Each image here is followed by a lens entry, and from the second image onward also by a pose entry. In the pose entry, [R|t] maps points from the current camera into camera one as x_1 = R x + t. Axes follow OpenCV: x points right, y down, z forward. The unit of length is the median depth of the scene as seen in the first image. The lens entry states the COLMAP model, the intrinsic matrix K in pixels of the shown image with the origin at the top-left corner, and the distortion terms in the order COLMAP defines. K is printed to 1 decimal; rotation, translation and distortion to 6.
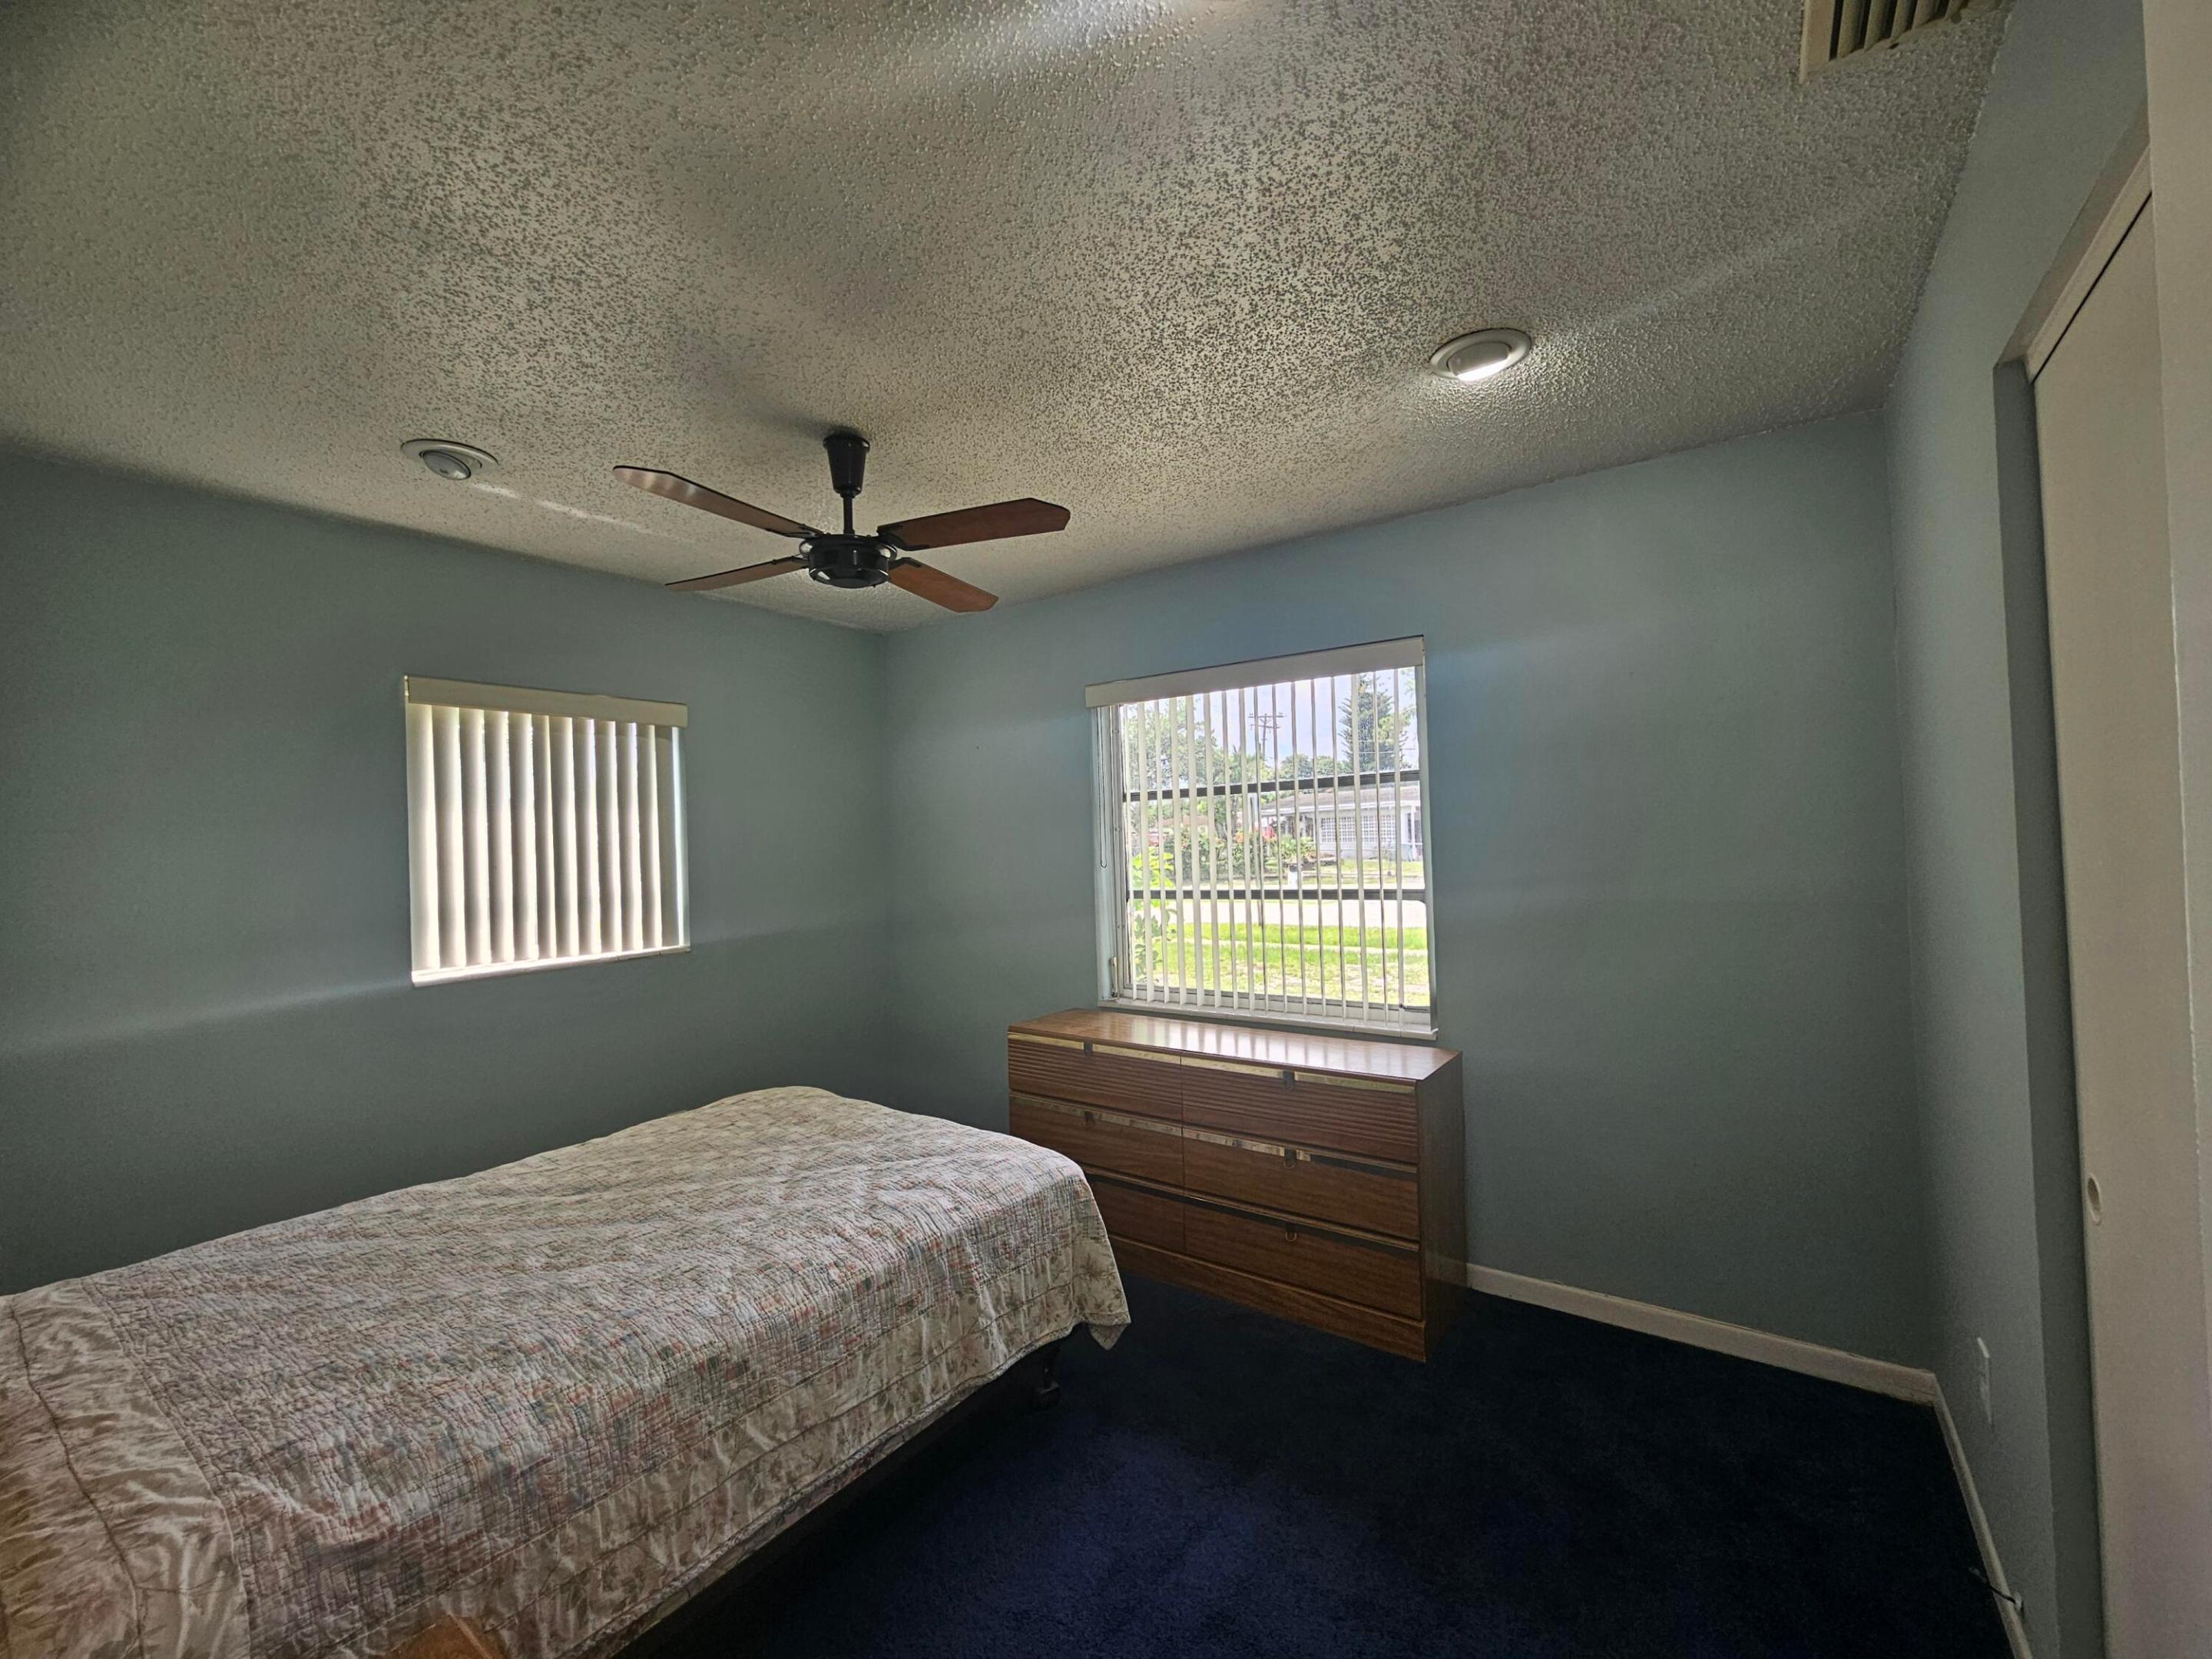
lens RADIAL K [[909.8, 0, 1094.3], [0, 909.8, 833.4], [0, 0, 1]] dist [0.001677, -0.000537]
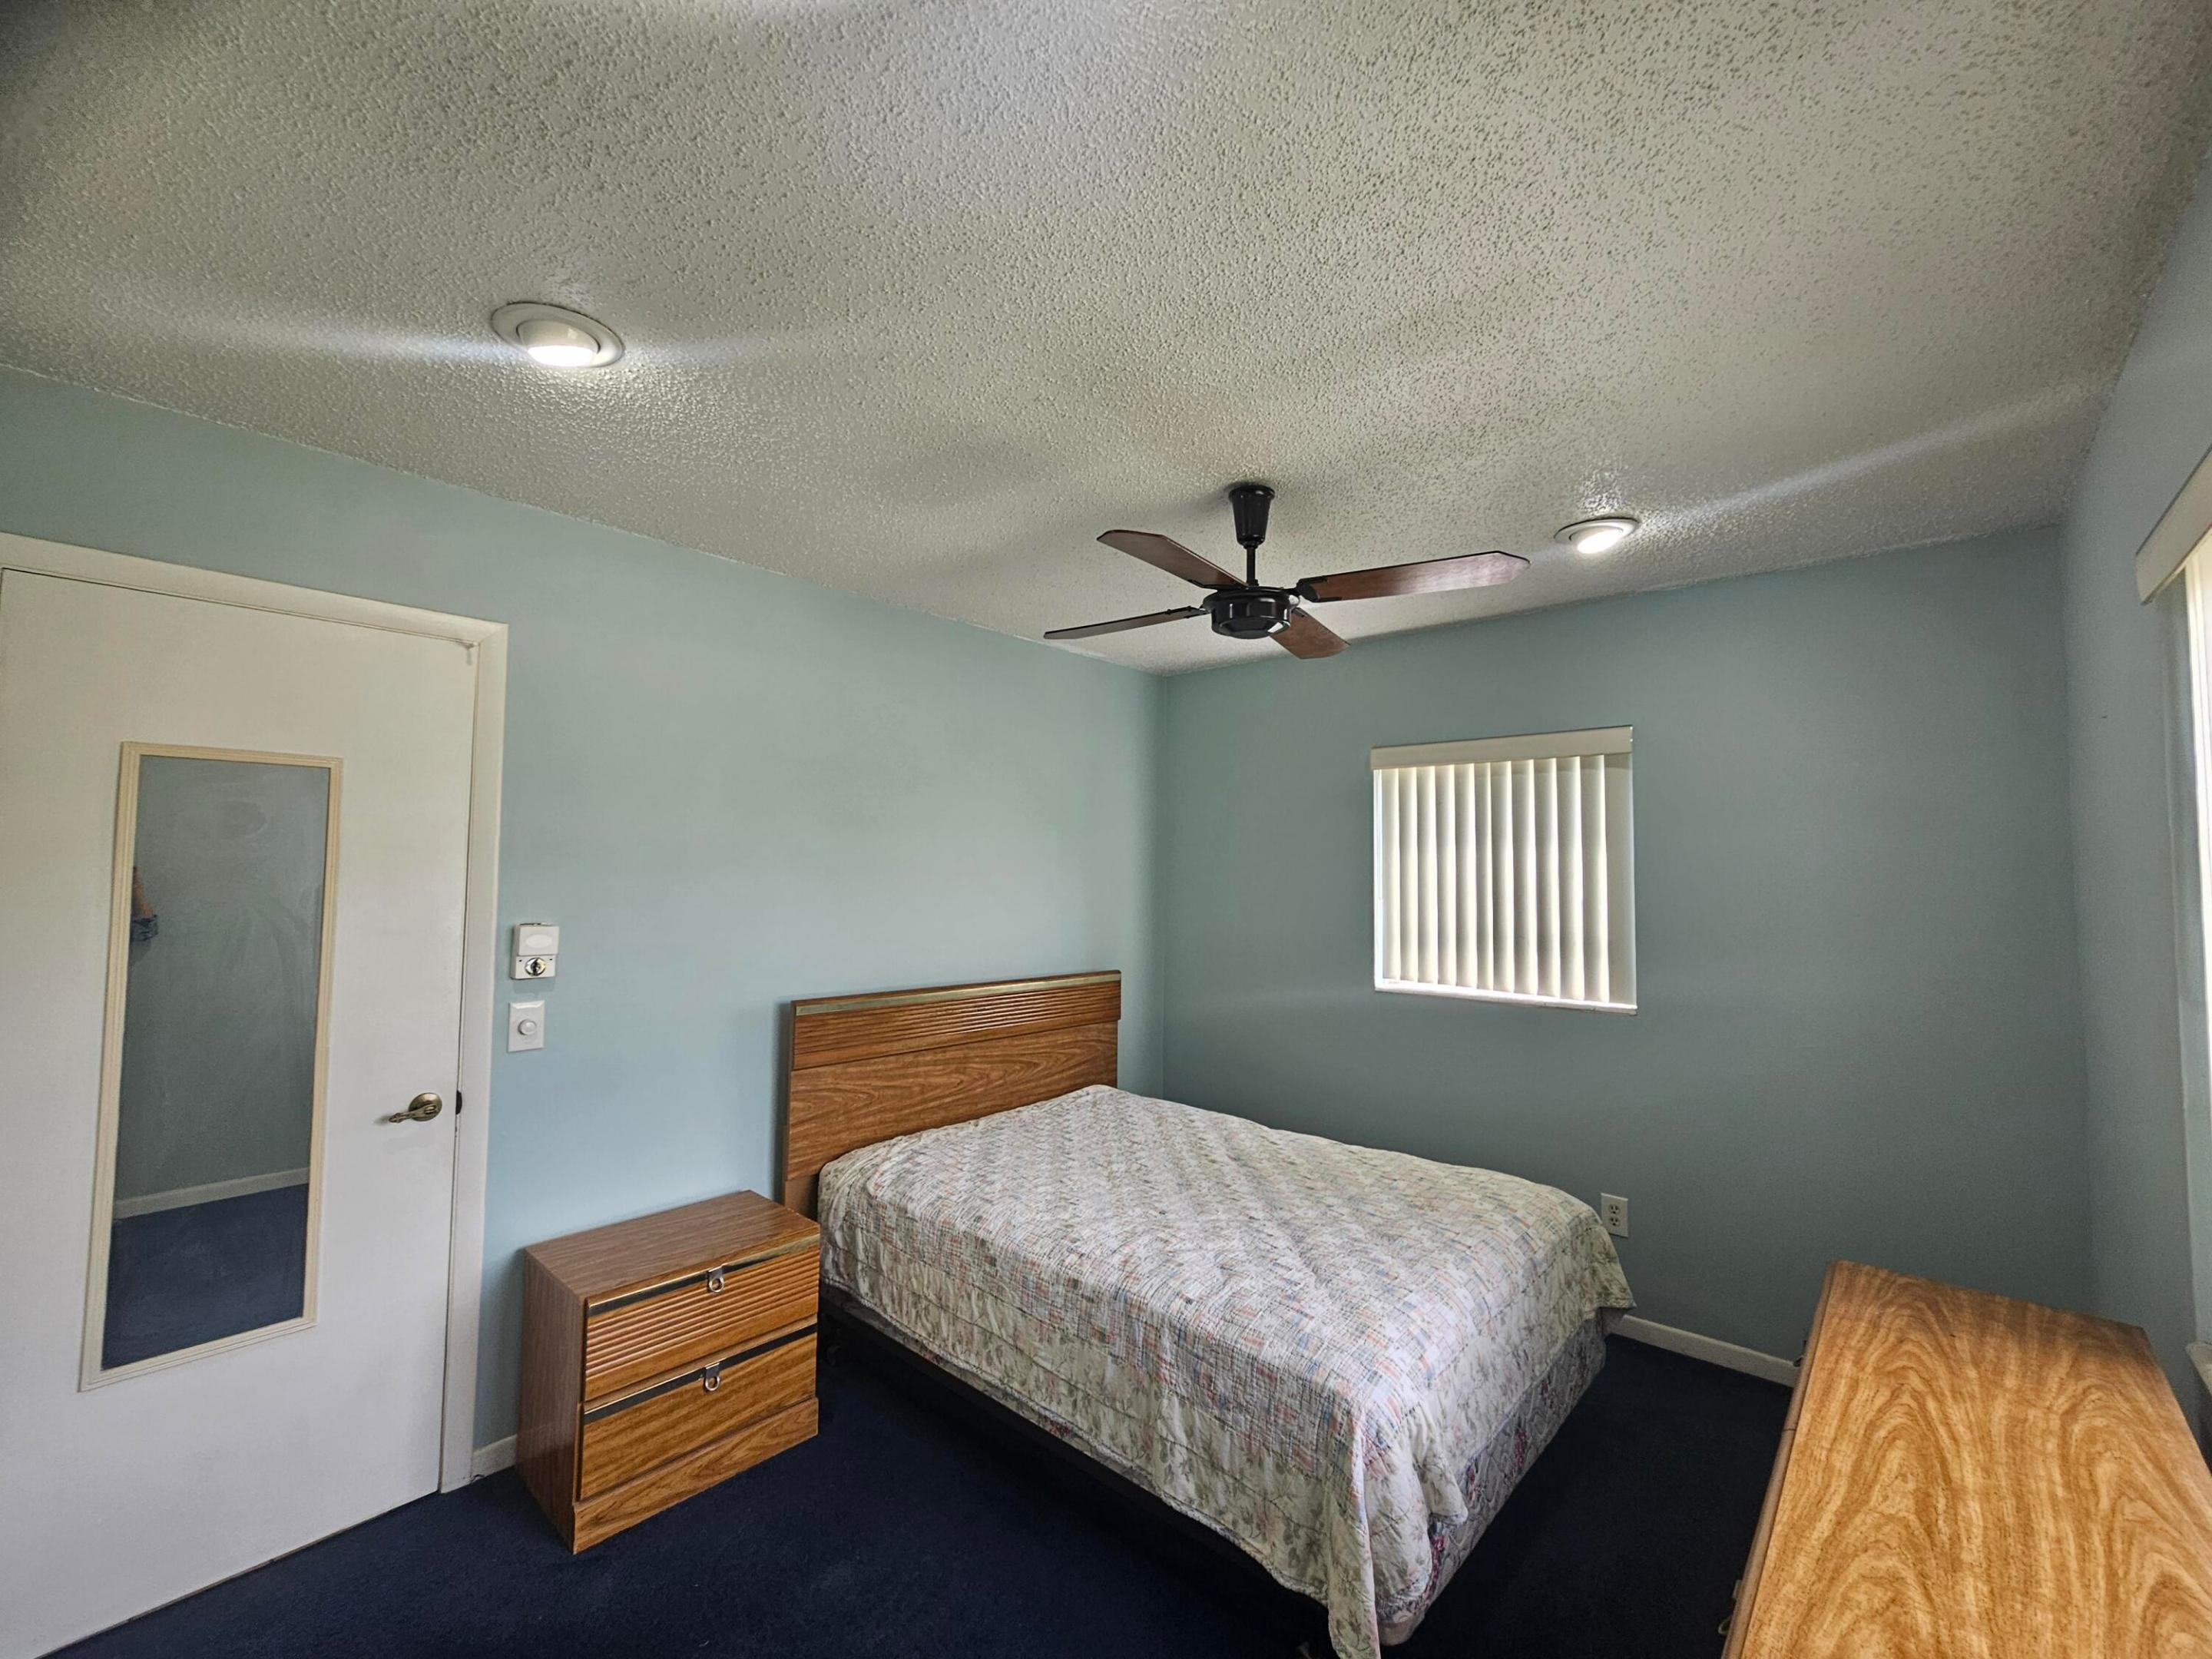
lens RADIAL K [[909.8, 0, 1094.3], [0, 909.8, 833.4], [0, 0, 1]] dist [0.001677, -0.000537]
pose [[-0.105868, -0.013516, -0.994288, 0.754773], [0.000155, 0.999907, -0.013608, -0.047227], [0.994380, -0.001595, -0.105856, 0.966933]]
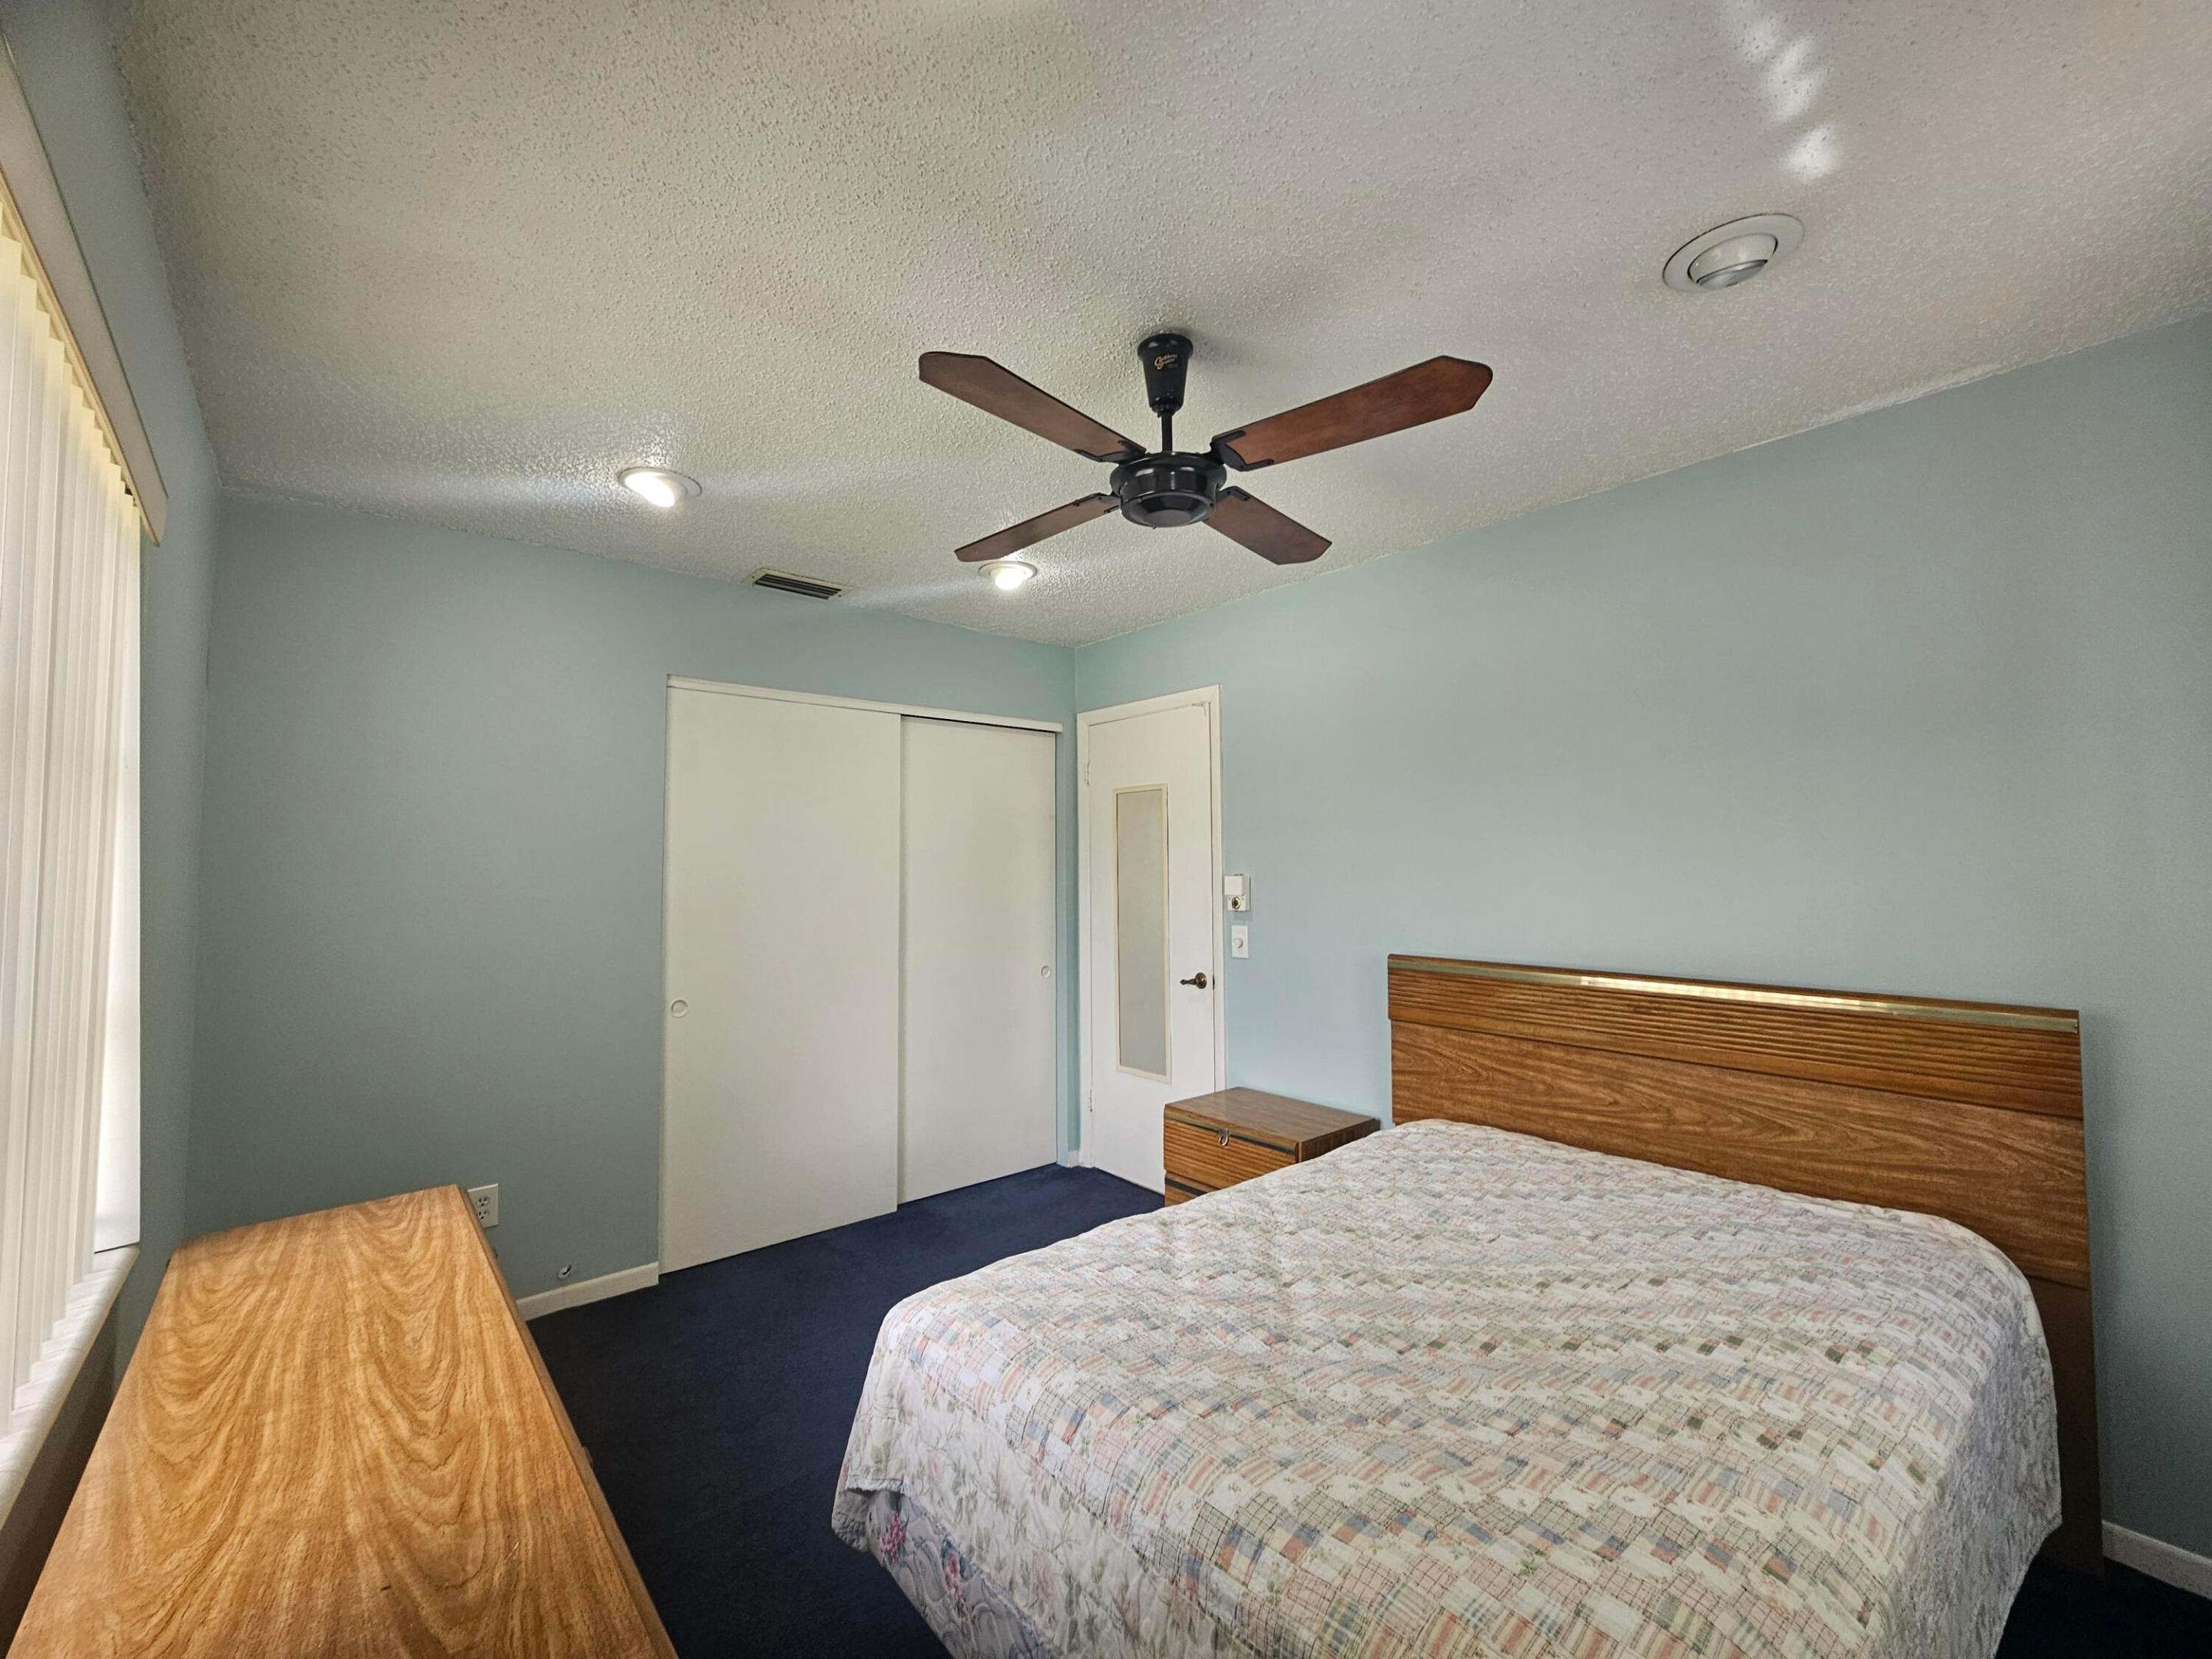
lens RADIAL K [[920.4, 0, 1106.0], [0, 920.4, 829.5], [0, 0, 1]] dist [-0.000719, 0.003991]
pose [[-0.972473, 0.051019, 0.227363, -0.400495], [0.039025, 0.997614, -0.056942, 0.048677], [-0.229725, -0.046502, -0.972144, 1.860000]]
